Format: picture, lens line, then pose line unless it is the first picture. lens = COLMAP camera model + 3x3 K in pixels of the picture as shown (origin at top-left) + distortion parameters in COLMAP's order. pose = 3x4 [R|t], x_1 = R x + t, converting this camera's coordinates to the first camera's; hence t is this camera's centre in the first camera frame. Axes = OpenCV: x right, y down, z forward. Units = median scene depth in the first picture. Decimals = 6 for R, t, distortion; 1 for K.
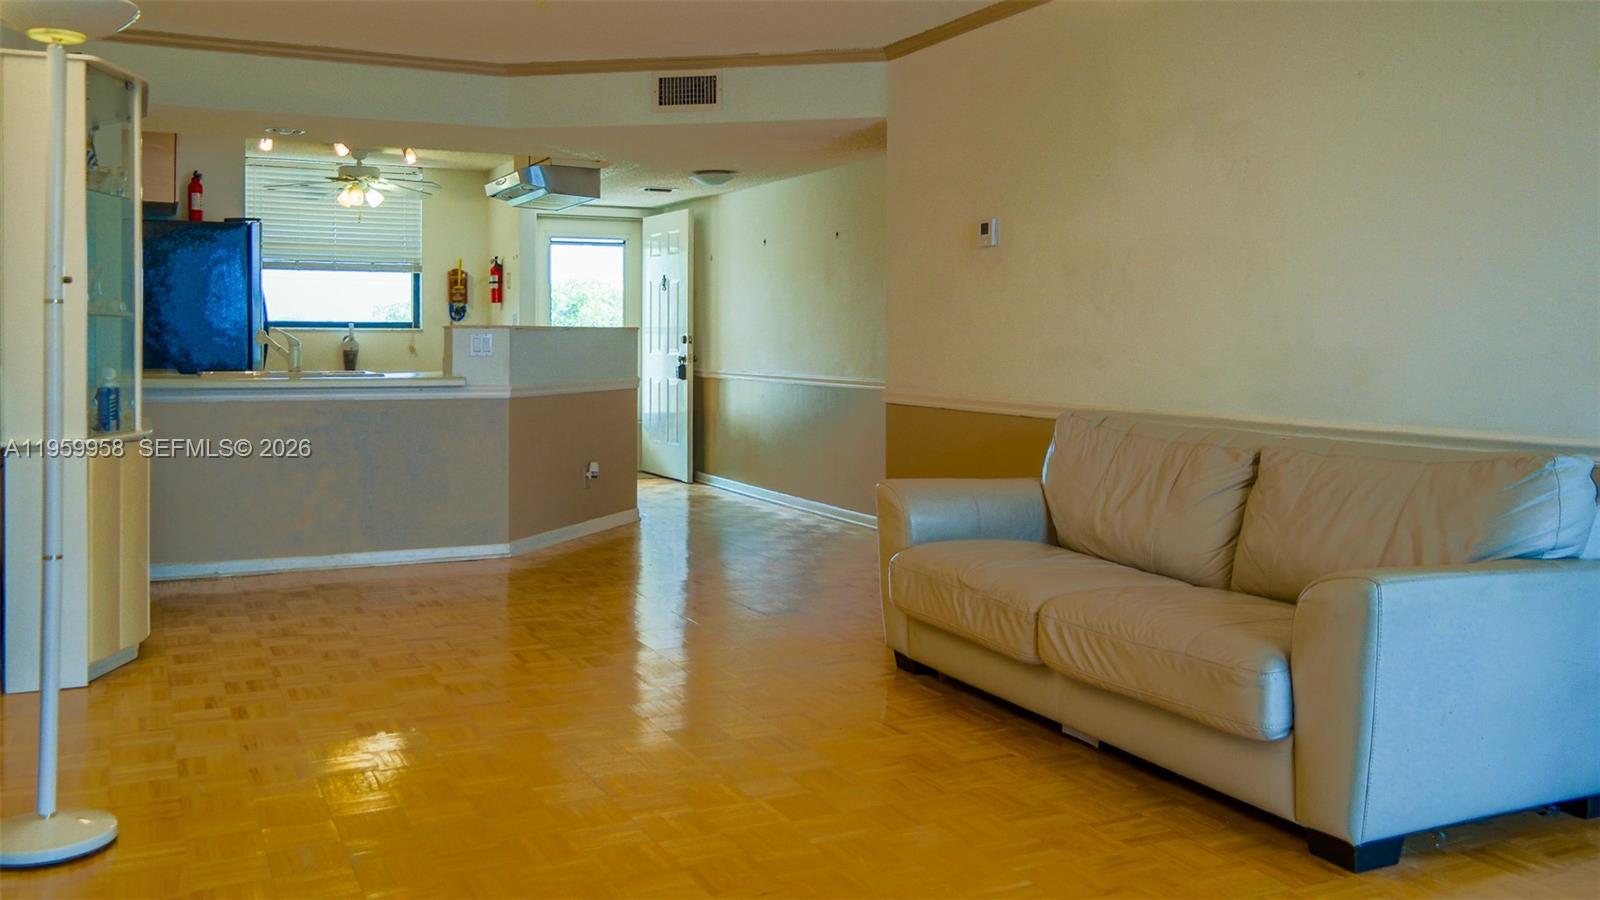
lens RADIAL K [[1346.0, 0, 784.6], [0, 1346.0, 363.9], [0, 0, 1]] dist [-0.004266, 0.007848]
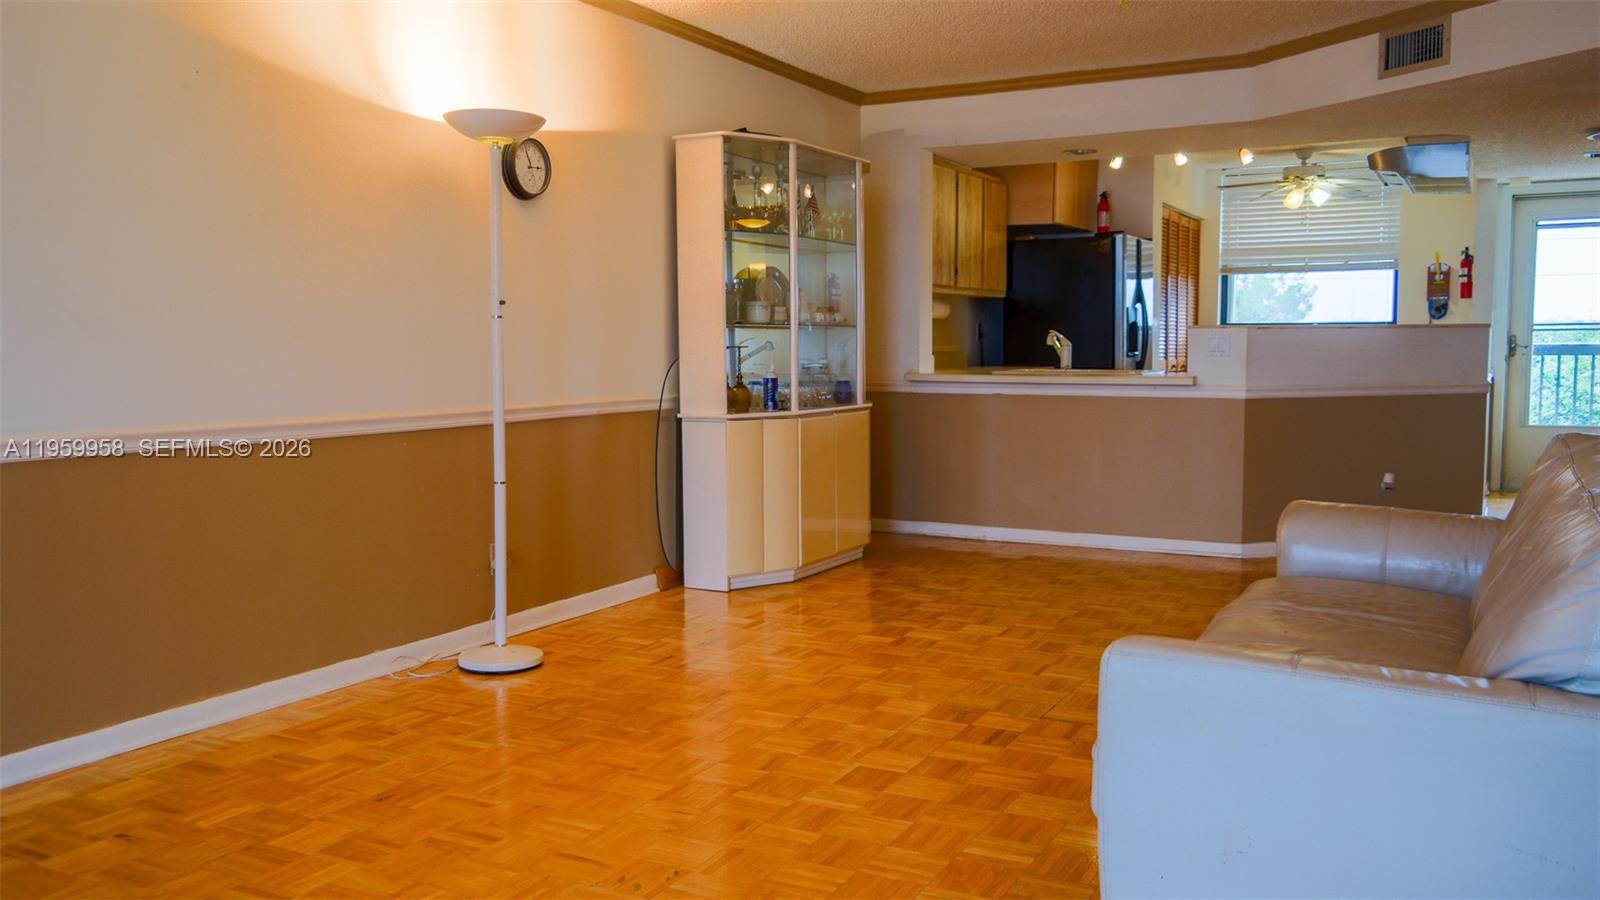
lens RADIAL K [[1295.8, 0, 799.3], [0, 1295.8, 475.6], [0, 0, 1]] dist [-0.000720, -0.000649]
pose [[0.585017, 0.076507, -0.807404, 0.260388], [-0.007655, 0.996017, 0.088833, -0.000046], [0.810985, -0.045788, 0.583272, 0.121530]]
